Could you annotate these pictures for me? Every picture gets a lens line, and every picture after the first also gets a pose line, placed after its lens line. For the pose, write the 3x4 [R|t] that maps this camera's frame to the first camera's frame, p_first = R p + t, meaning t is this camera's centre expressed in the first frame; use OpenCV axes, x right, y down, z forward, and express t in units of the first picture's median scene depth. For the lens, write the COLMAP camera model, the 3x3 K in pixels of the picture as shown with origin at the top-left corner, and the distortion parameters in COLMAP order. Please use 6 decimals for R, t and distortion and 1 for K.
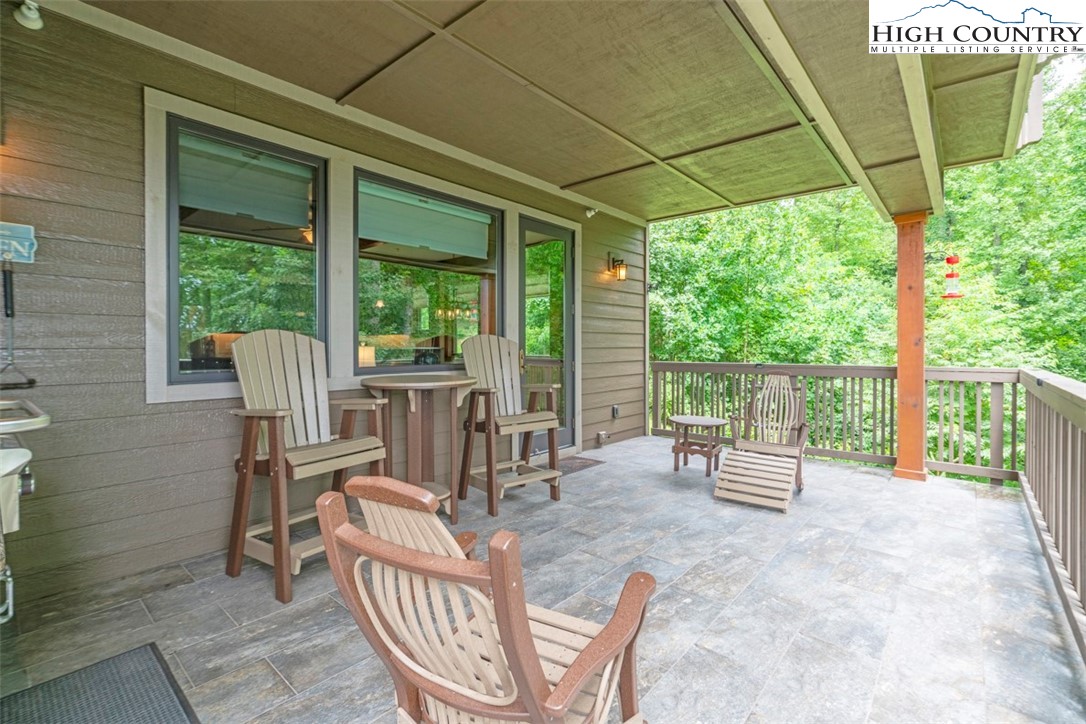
lens RADIAL K [[491.6, 0, 547.2], [0, 491.6, 352.1], [0, 0, 1]] dist [-0.001312, 0.000496]
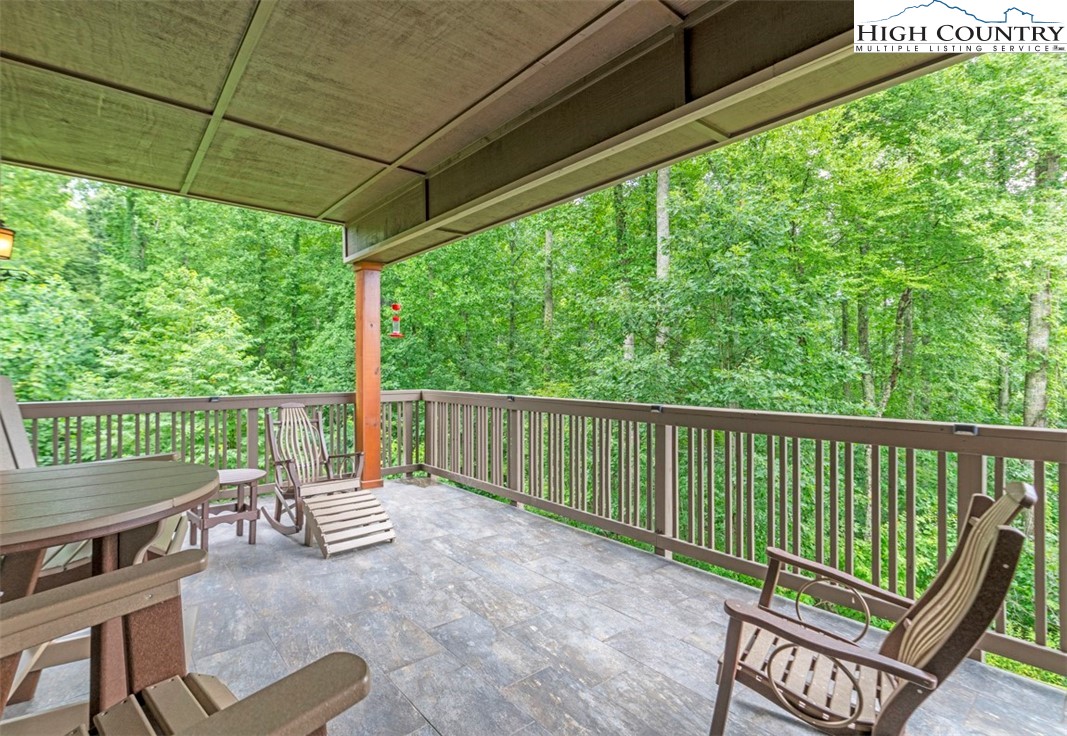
lens RADIAL K [[500.3, 0, 537.4], [0, 500.3, 369.2], [0, 0, 1]] dist [0.002860, 0.001602]
pose [[0.157979, 0.001801, 0.987441, -0.533649], [0.009615, 0.999948, -0.003362, -0.025908], [-0.987396, 0.010025, 0.157953, 0.577980]]
